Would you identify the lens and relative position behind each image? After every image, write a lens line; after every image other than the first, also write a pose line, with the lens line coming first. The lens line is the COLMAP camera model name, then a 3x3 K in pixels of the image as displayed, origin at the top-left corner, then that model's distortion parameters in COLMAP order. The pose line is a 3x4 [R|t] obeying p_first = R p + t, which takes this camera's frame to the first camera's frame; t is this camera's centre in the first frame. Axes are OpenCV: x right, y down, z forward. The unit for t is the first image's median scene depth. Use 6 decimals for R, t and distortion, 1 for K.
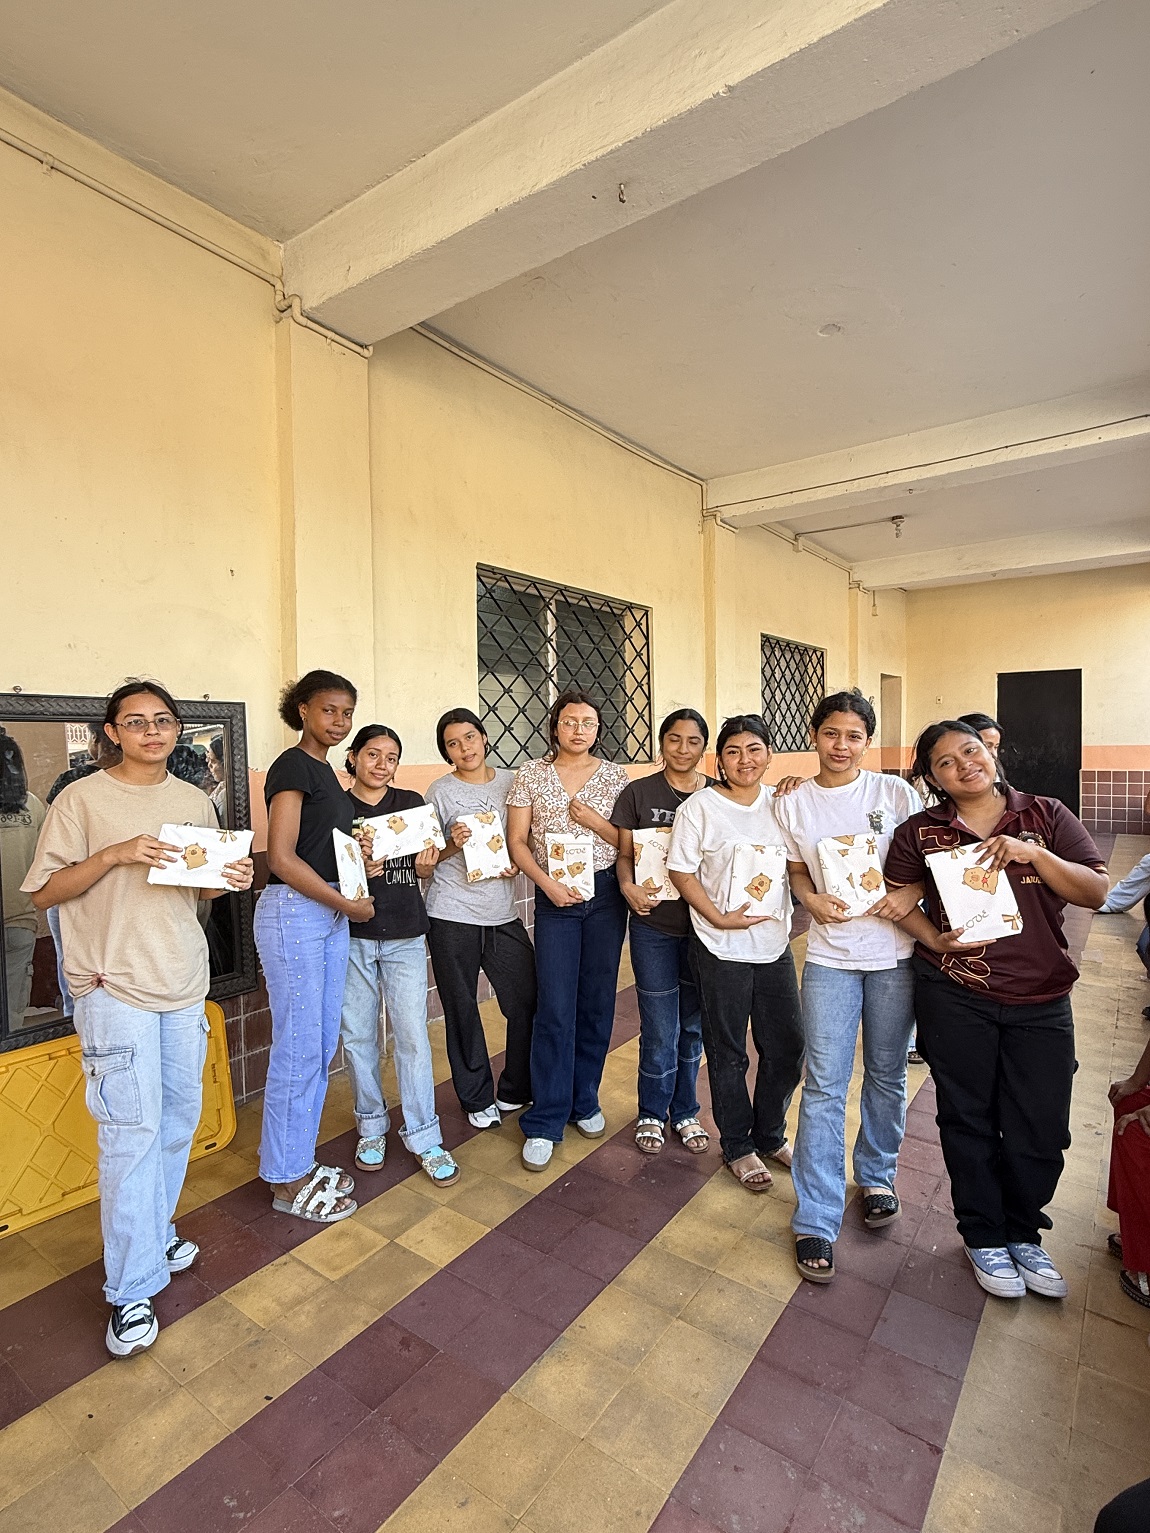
lens RADIAL K [[781.9, 0, 572.8], [0, 781.9, 791.5], [0, 0, 1]] dist [0.003902, 0.000843]
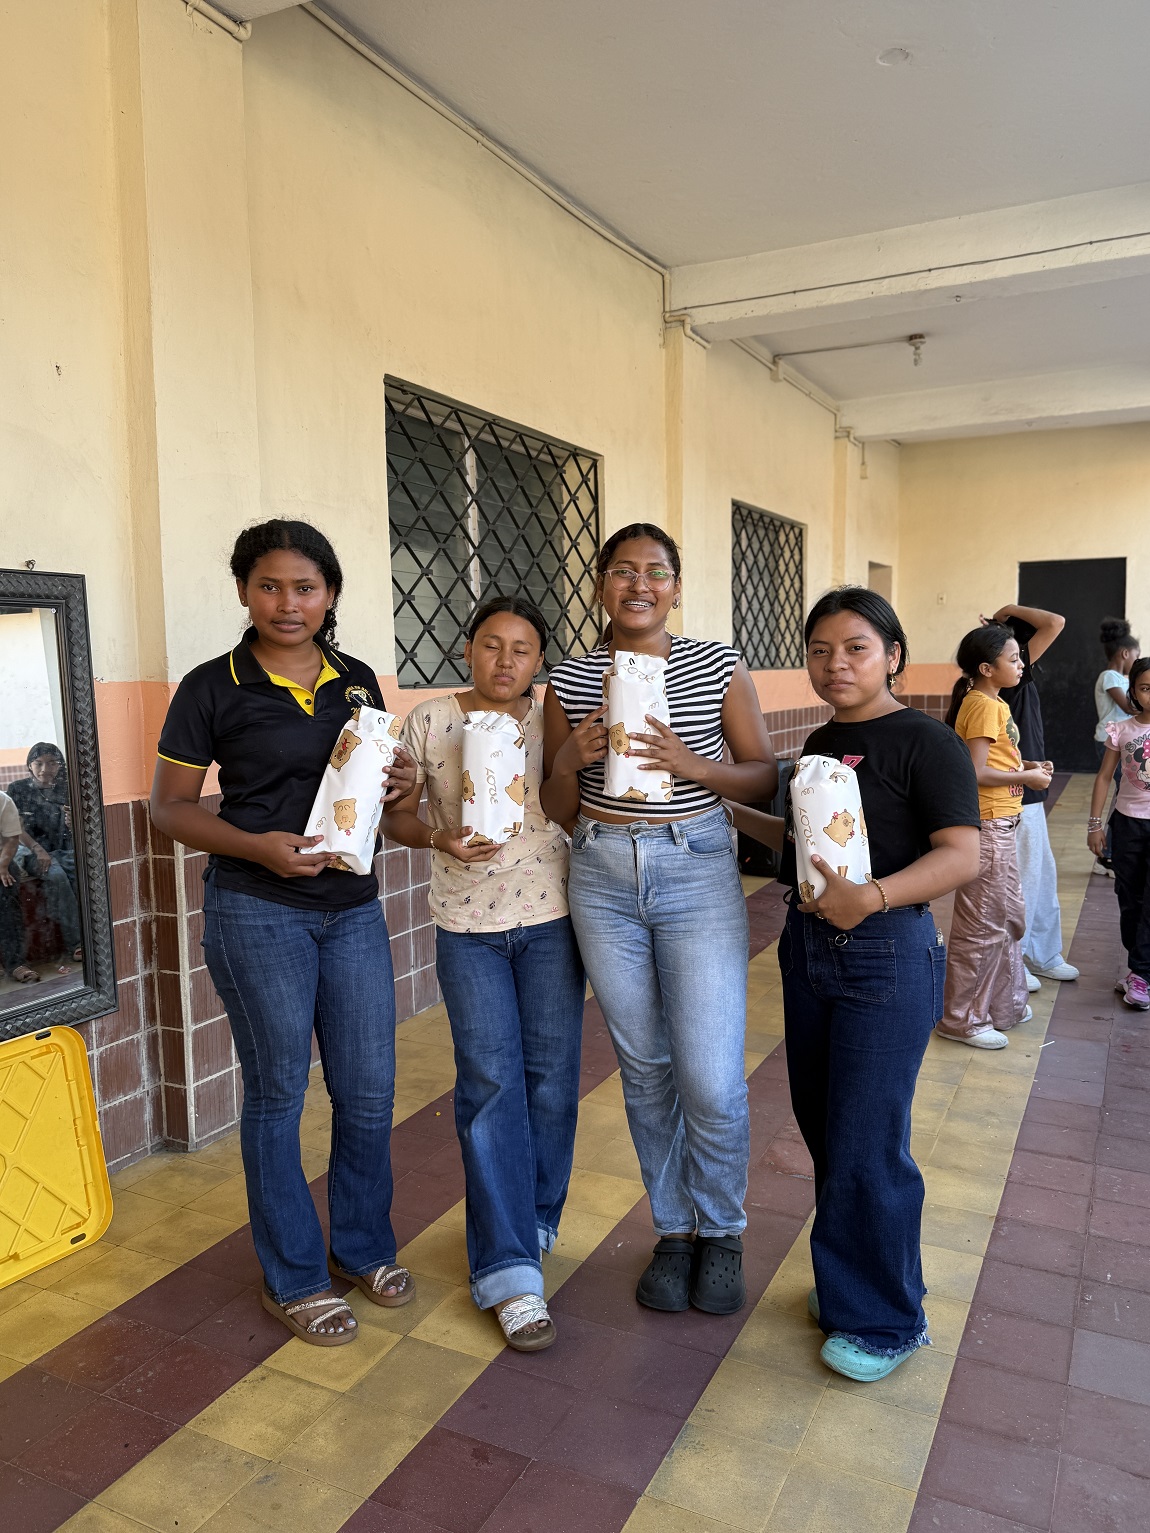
lens RADIAL K [[1129.6, 0, 578.3], [0, 1129.6, 808.6], [0, 0, 1]] dist [0.086467, -0.110970]
pose [[0.986642, -0.020269, 0.161637, -0.116361], [0.009776, 0.997808, 0.065450, 0.014208], [-0.162610, -0.062995, 0.984677, -0.011680]]
